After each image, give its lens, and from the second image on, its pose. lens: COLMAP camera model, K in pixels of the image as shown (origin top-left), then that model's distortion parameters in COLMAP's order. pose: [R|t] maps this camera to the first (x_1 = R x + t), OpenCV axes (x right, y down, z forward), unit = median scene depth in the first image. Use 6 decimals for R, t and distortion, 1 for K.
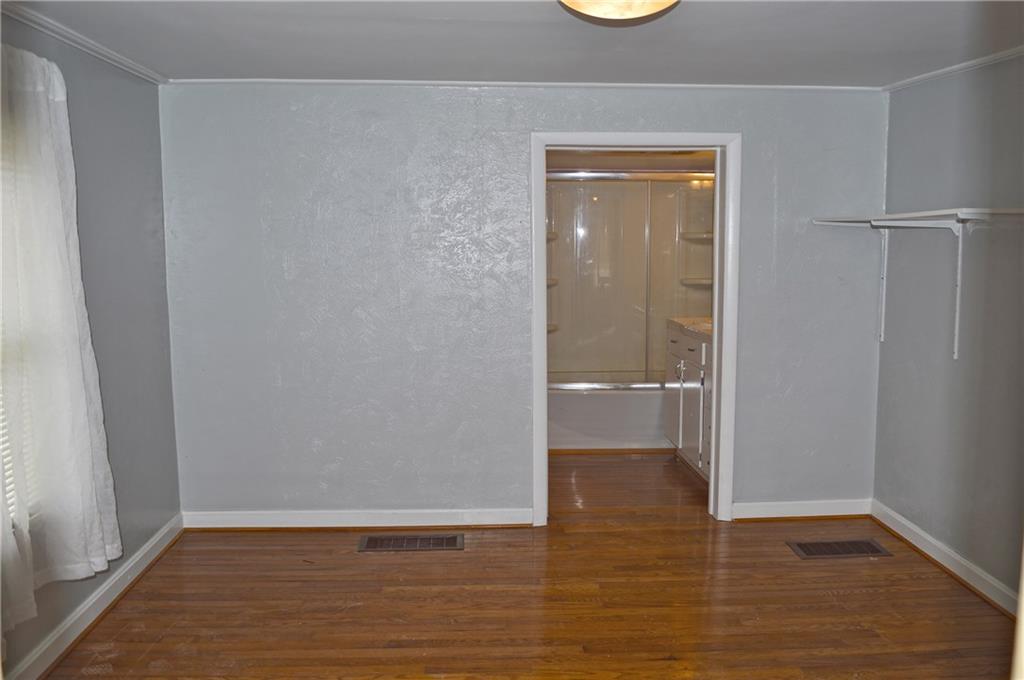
lens RADIAL K [[827.1, 0, 512.1], [0, 827.1, 342.4], [0, 0, 1]] dist [-0.068413, -0.006924]
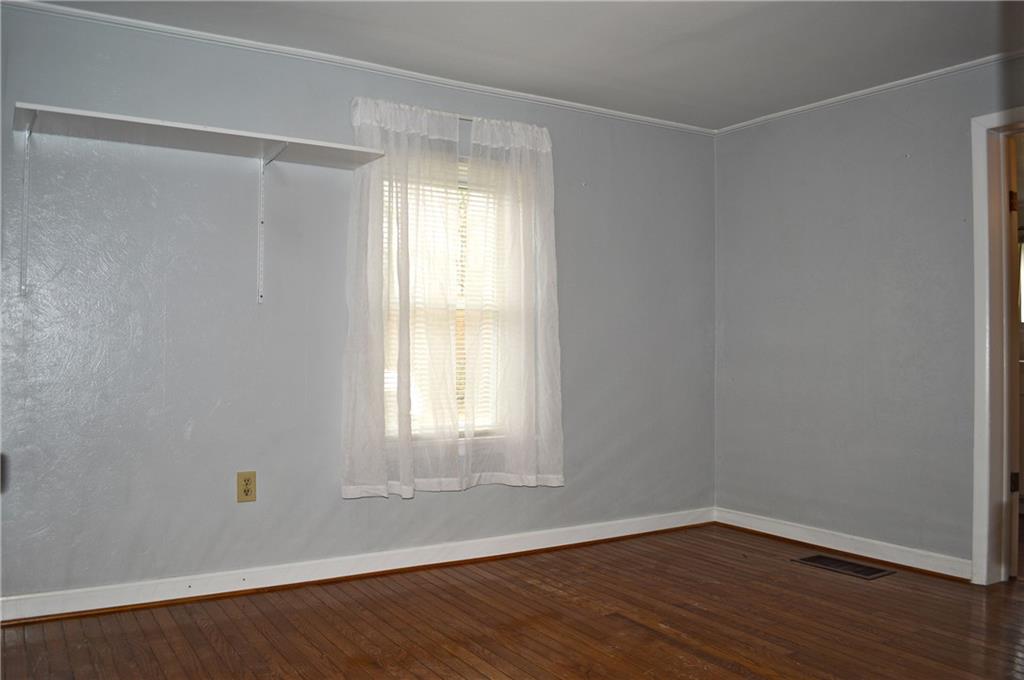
lens RADIAL K [[827.1, 0, 513.2], [0, 827.1, 339.2], [0, 0, 1]] dist [-0.068413, -0.006924]
pose [[0.511074, 0.010661, -0.859471, 0.593029], [-0.107334, 0.992888, -0.051509, 0.079294], [0.852809, 0.118576, 0.508583, 0.169417]]
